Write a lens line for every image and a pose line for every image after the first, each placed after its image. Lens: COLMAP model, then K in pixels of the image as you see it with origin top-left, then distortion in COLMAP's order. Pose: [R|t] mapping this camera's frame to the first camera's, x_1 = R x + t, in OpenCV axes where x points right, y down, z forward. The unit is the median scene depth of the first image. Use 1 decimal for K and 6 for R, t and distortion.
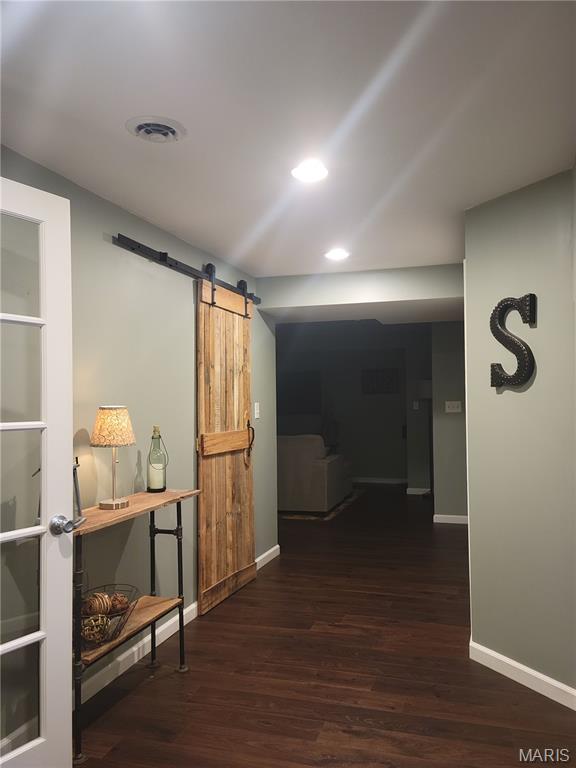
lens RADIAL K [[613.0, 0, 300.3], [0, 613.0, 387.1], [0, 0, 1]] dist [0.080388, -0.099637]
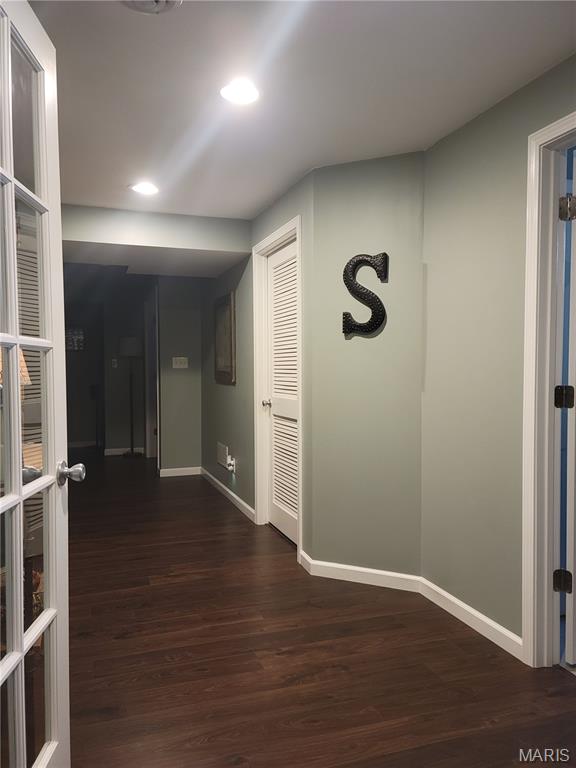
lens RADIAL K [[613.0, 0, 300.3], [0, 613.0, 387.1], [0, 0, 1]] dist [0.080388, -0.099637]
pose [[0.815371, -0.014100, 0.578767, -0.409631], [-0.017104, 0.998680, 0.048426, 0.045615], [-0.578686, -0.049385, 0.814054, 0.127945]]
